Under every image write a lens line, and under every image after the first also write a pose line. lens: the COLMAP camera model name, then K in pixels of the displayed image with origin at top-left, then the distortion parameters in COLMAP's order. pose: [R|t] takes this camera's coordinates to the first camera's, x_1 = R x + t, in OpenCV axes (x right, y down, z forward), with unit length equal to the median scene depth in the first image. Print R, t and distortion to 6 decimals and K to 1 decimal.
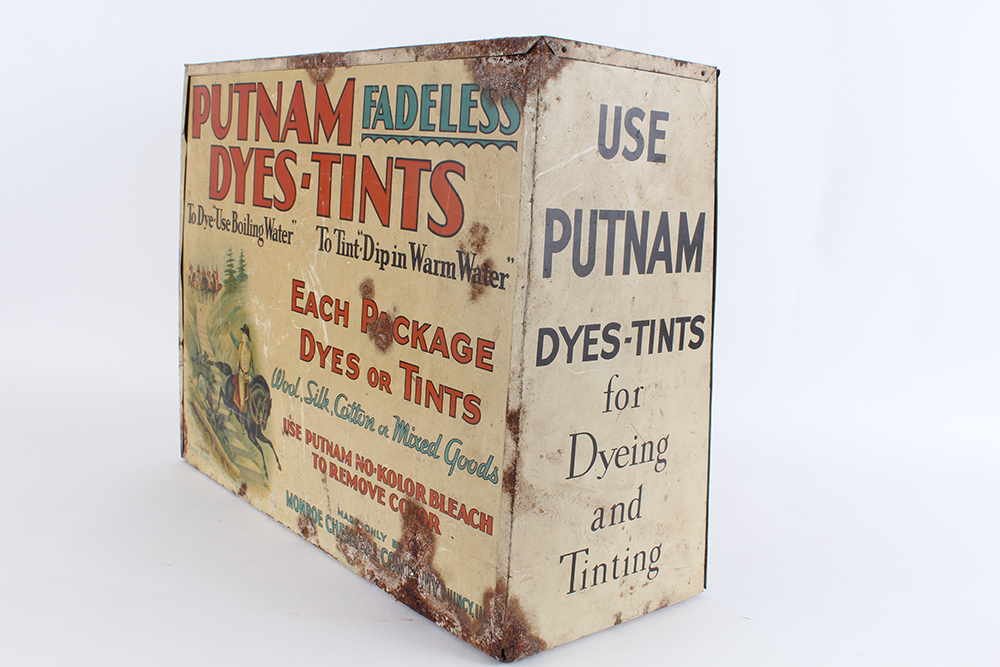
lens RADIAL K [[1026.9, 0, 499.3], [0, 1026.9, 303.2], [0, 0, 1]] dist [-0.120230, -0.000594]
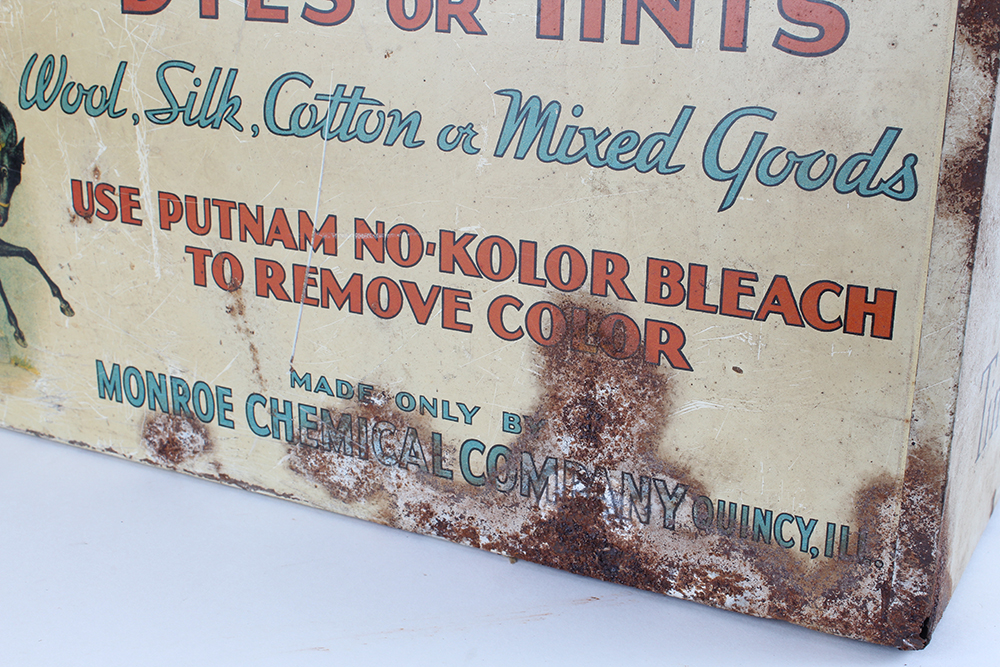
lens RADIAL K [[1411.6, 0, 500.0], [0, 1411.6, 333.5], [0, 0, 1]] dist [-0.068163, 0.060038]
pose [[0.931269, -0.134002, 0.338793, -0.279187], [0.083214, 0.983557, 0.160287, 0.109540], [-0.354701, -0.121078, 0.927107, 0.478696]]
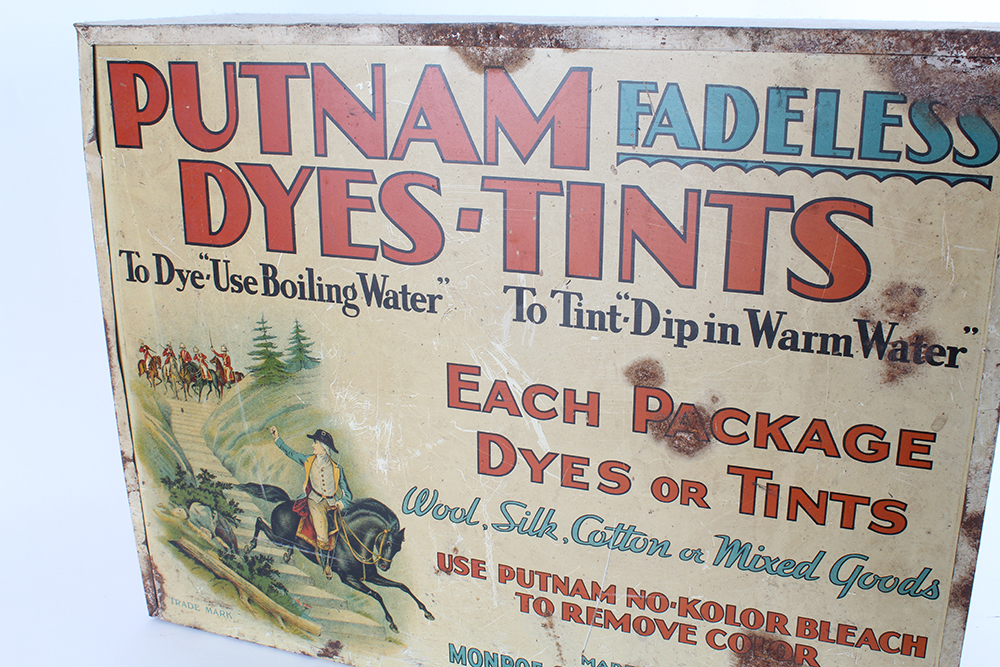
lens RADIAL K [[1111.1, 0, 500.0], [0, 1111.1, 333.5], [0, 0, 1]] dist [-0.110044, 0.059559]
pose [[0.870650, -0.213316, 0.443243, -0.535110], [0.128327, 0.968374, 0.213972, -0.211492], [-0.474868, -0.129415, 0.870489, 0.381993]]
